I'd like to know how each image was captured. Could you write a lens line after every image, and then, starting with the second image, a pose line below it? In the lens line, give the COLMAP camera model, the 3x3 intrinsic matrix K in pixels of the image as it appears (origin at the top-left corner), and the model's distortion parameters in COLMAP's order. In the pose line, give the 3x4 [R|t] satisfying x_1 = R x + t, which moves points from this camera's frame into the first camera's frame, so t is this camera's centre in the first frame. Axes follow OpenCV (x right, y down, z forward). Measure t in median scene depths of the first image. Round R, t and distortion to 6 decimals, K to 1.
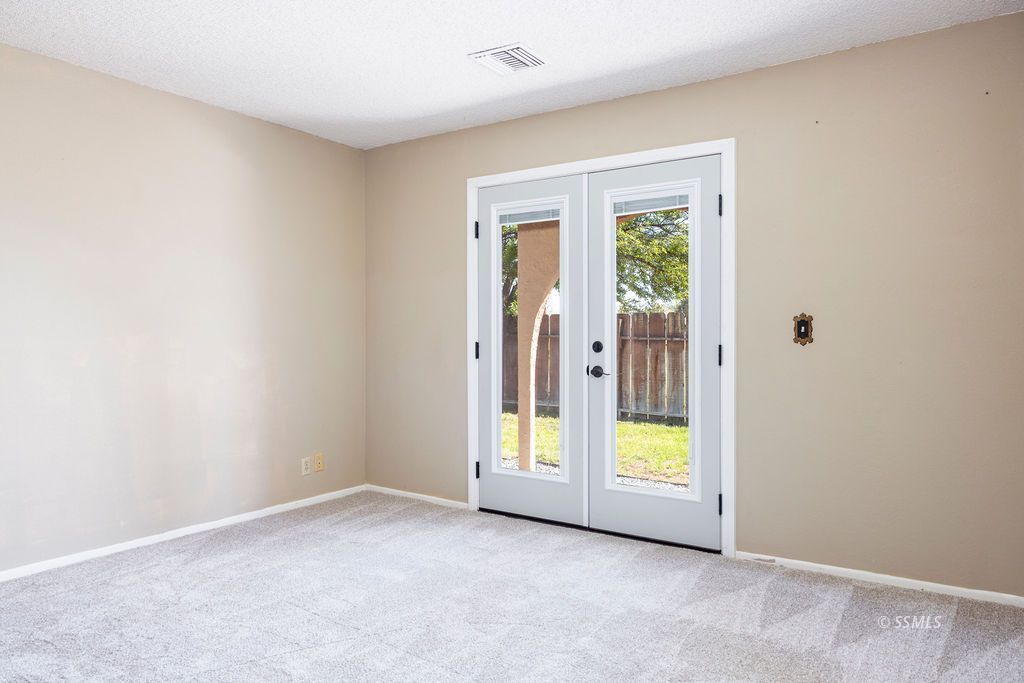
lens RADIAL K [[694.7, 0, 509.9], [0, 694.7, 339.6], [0, 0, 1]] dist [-0.000065, 0.002315]
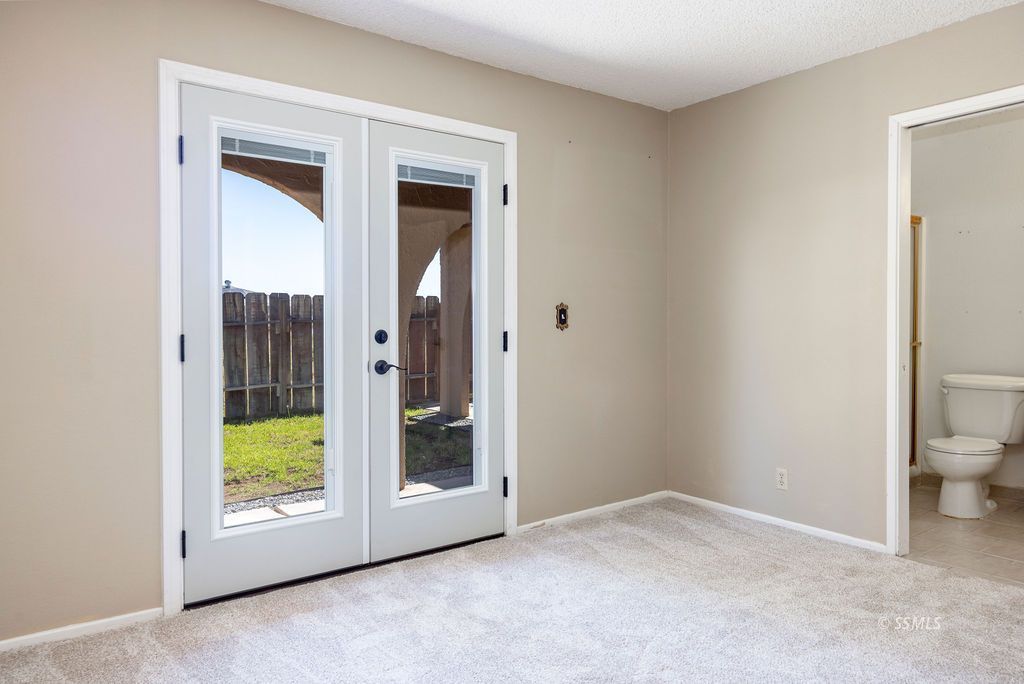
lens RADIAL K [[694.7, 0, 512.9], [0, 694.7, 333.5], [0, 0, 1]] dist [-0.000065, 0.002315]
pose [[0.321068, -0.017047, 0.946903, -0.643131], [0.010753, 0.999839, 0.014354, -0.003904], [-0.946995, 0.005574, 0.321200, 0.642224]]
